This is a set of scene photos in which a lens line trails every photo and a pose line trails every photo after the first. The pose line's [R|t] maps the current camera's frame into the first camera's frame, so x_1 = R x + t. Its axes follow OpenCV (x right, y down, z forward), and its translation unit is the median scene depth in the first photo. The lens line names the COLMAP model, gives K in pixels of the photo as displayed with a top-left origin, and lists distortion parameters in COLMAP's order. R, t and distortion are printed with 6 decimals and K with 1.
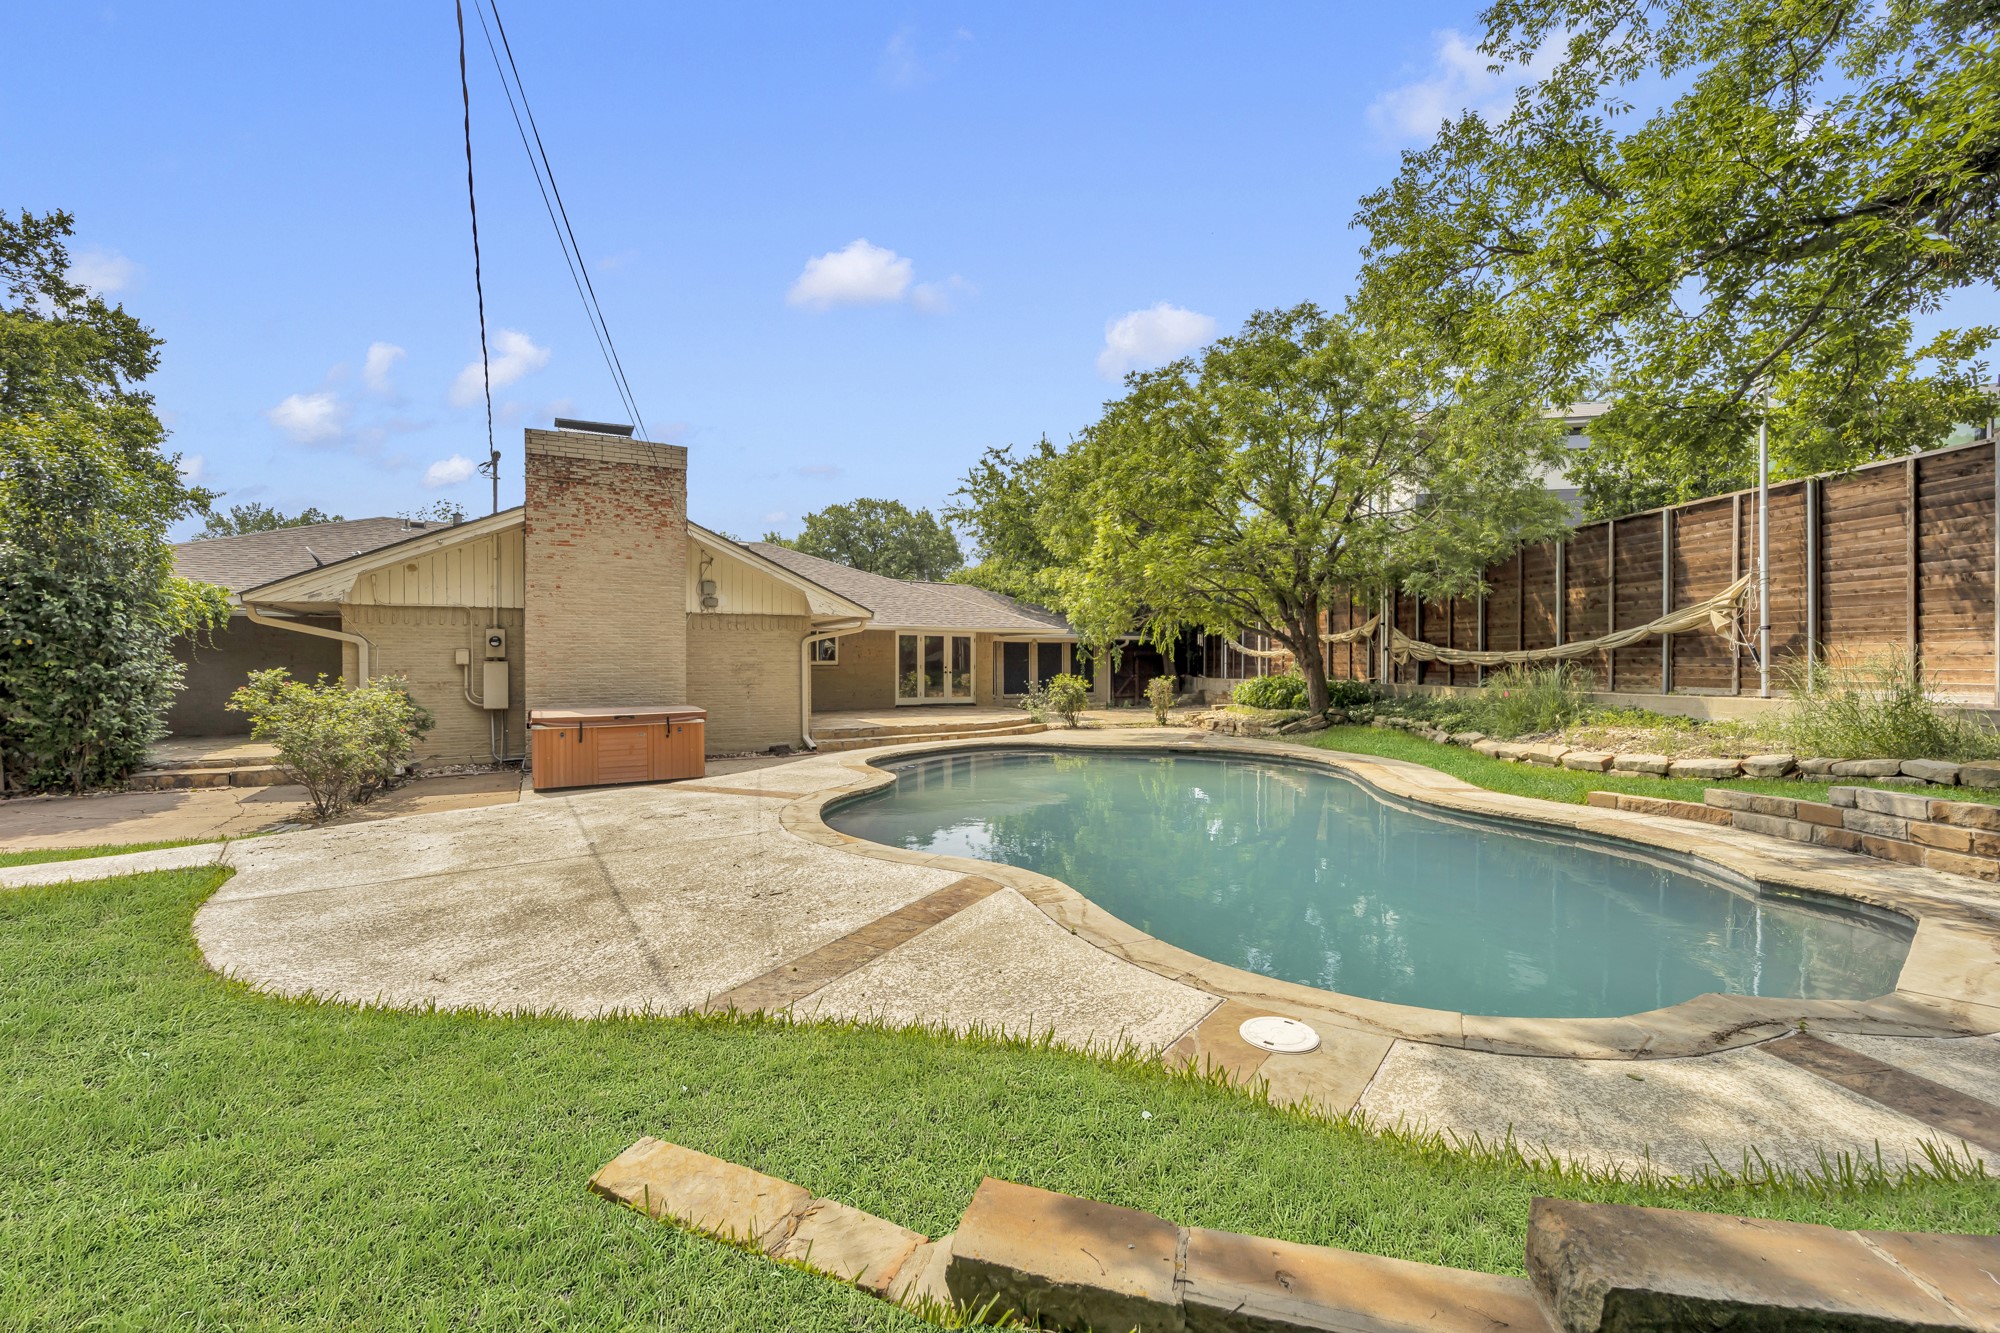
lens RADIAL K [[814.5, 0, 1004.6], [0, 814.5, 666.4], [0, 0, 1]] dist [-0.009157, -0.003081]
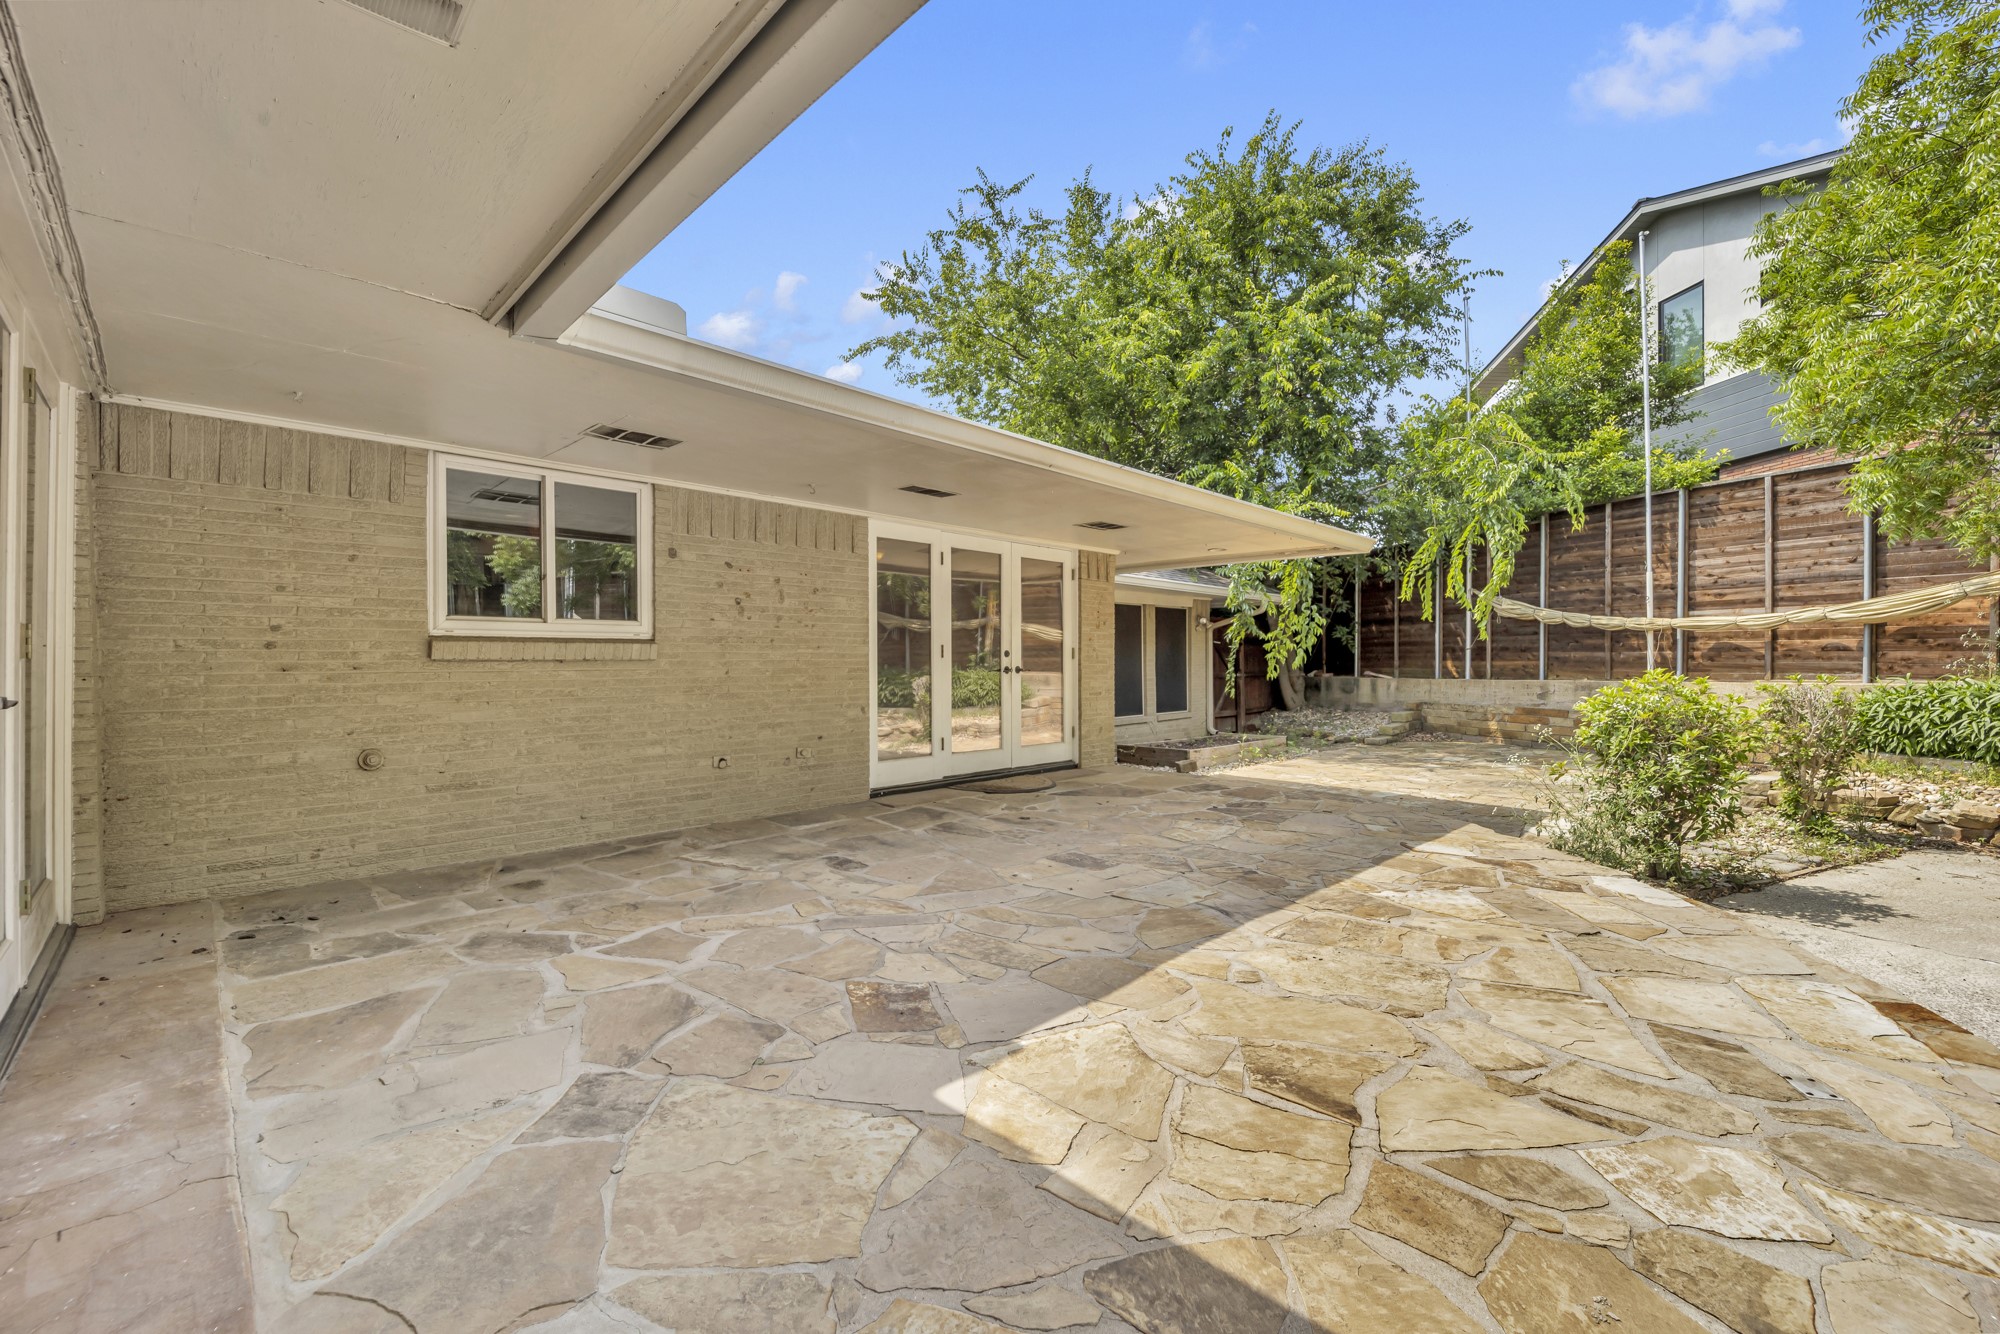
lens RADIAL K [[814.5, 0, 992.0], [0, 814.5, 662.5], [0, 0, 1]] dist [-0.009157, -0.003081]
pose [[0.969568, -0.011915, 0.244532, -0.145176], [0.013229, 0.999906, -0.003731, 0.003094], [-0.244465, 0.006853, 0.969634, 0.660658]]
